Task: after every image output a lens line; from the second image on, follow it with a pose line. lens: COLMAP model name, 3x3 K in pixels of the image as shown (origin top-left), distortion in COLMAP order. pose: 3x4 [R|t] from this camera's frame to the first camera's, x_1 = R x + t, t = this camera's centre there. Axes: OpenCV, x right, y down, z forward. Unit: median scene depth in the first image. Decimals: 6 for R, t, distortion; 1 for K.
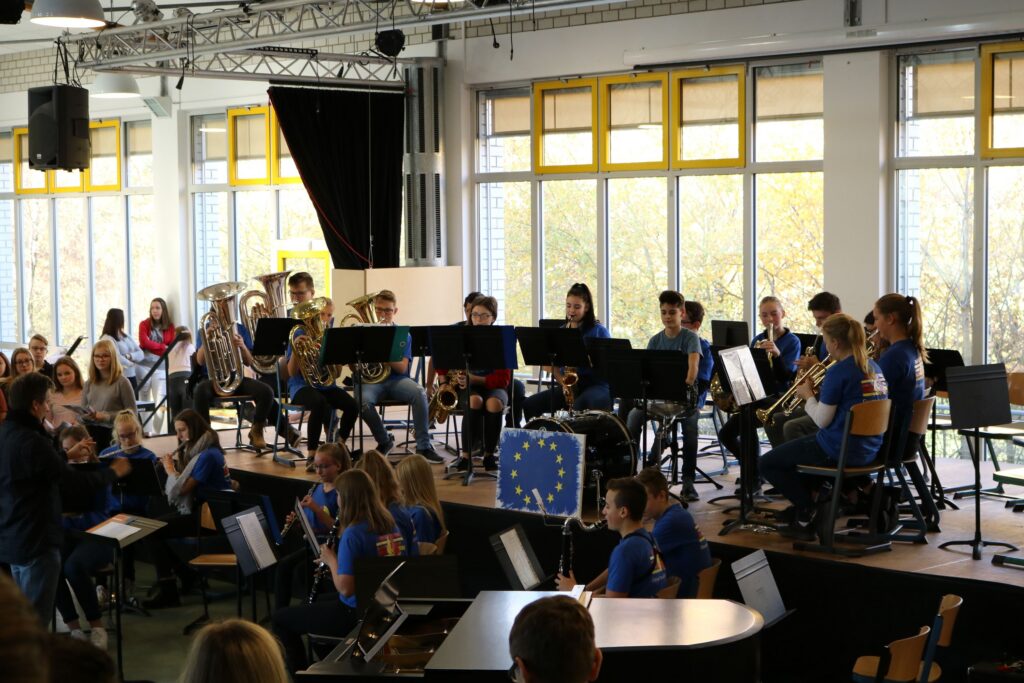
lens RADIAL K [[1973.3, 0, 510.7], [0, 1973.3, 337.4], [0, 0, 1]] dist [-0.020593, 0.000000]
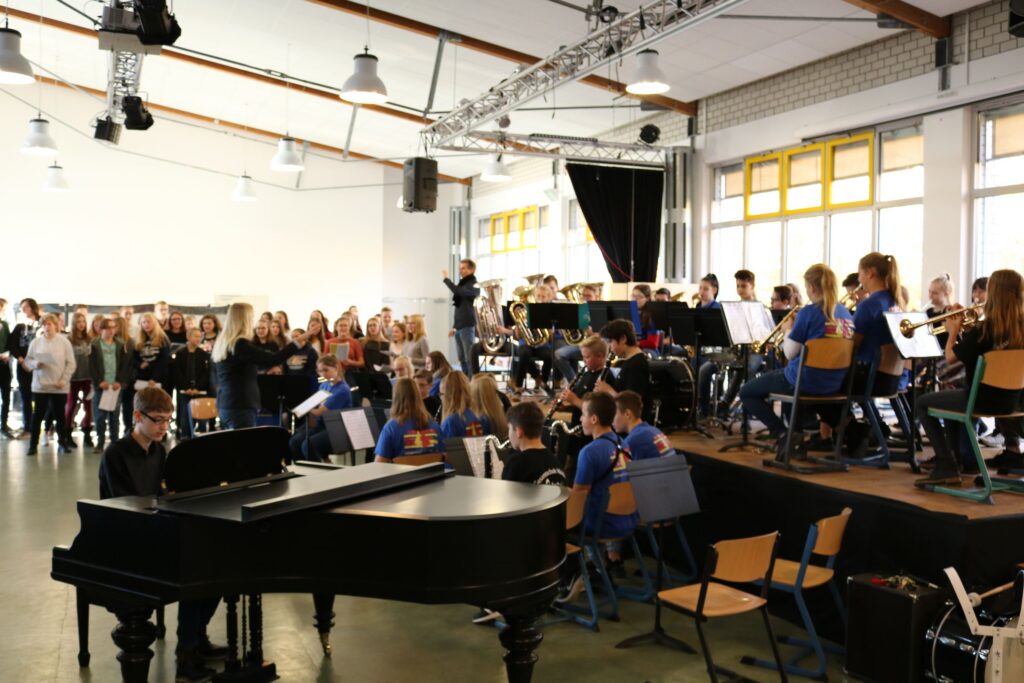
lens RADIAL K [[1045.5, 0, 503.1], [0, 1045.5, 354.1], [0, 0, 1]] dist [-0.069088, 0.000000]
pose [[0.934371, 0.035648, -0.354513, 0.136189], [-0.040855, 0.999139, -0.007211, 0.033371], [0.353951, 0.021221, 0.935023, 0.230685]]
